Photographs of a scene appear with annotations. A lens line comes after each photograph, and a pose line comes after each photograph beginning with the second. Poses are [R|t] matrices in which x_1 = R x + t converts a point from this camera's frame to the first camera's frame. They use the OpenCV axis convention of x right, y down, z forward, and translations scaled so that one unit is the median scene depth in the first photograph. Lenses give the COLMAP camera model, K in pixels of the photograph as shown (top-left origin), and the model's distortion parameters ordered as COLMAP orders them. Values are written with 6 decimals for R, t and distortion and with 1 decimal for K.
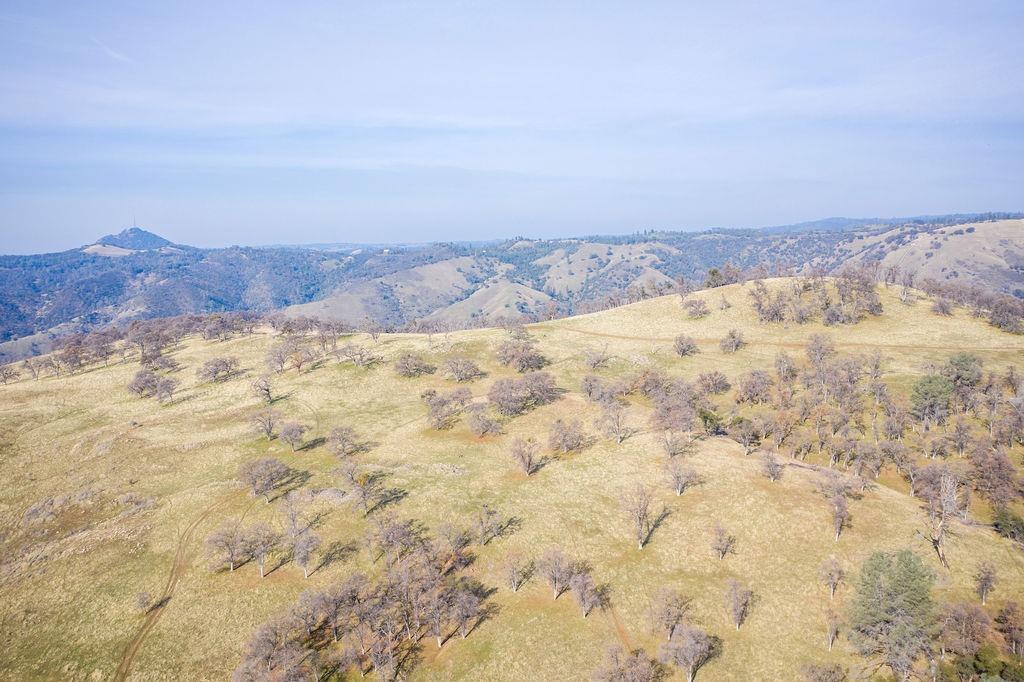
lens RADIAL K [[807.5, 0, 511.8], [0, 807.5, 338.6], [0, 0, 1]] dist [-0.017855, 0.005167]
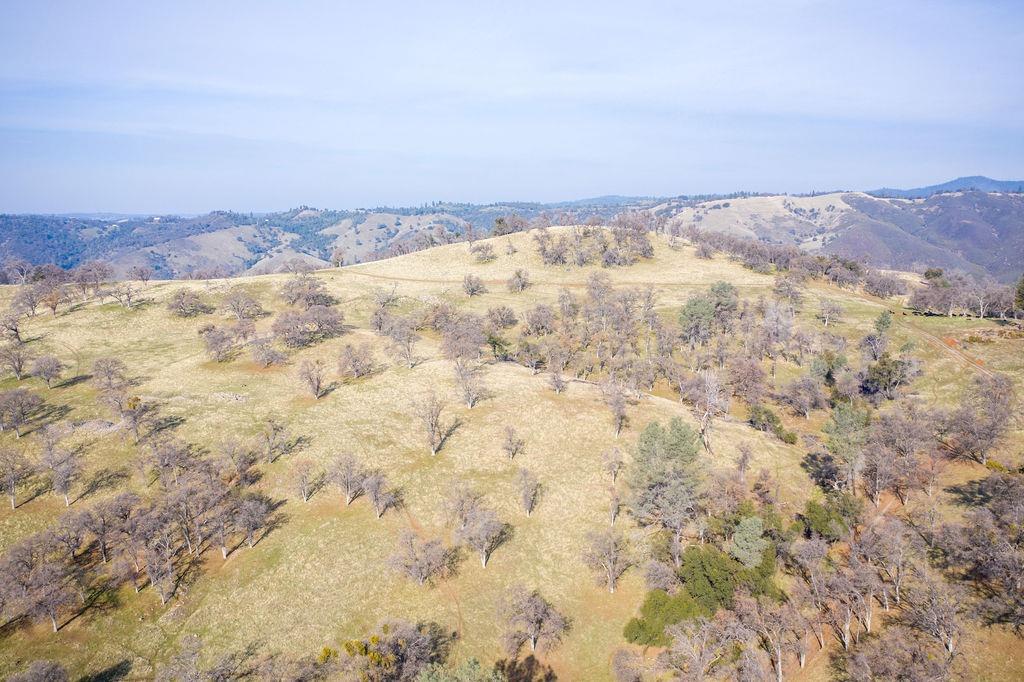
lens RADIAL K [[807.5, 0, 508.7], [0, 807.5, 337.1], [0, 0, 1]] dist [-0.017855, 0.005167]
pose [[0.967625, -0.022640, 0.251374, 0.000901], [0.015522, 0.999421, 0.030264, 0.062082], [-0.251914, -0.025383, 0.967417, 0.006100]]
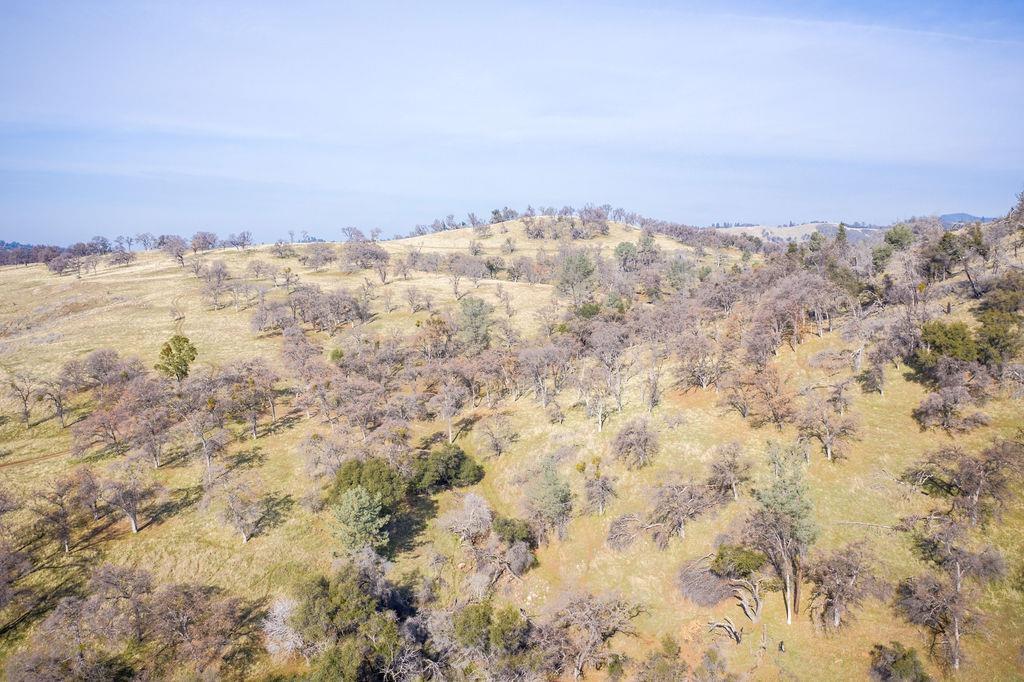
lens RADIAL K [[807.5, 0, 513.3], [0, 807.5, 335.2], [0, 0, 1]] dist [-0.017855, 0.005167]
pose [[0.965585, -0.011906, 0.259815, -0.133169], [0.018135, 0.999602, -0.021591, 0.275349], [-0.259455, 0.025559, 0.965417, -0.546918]]
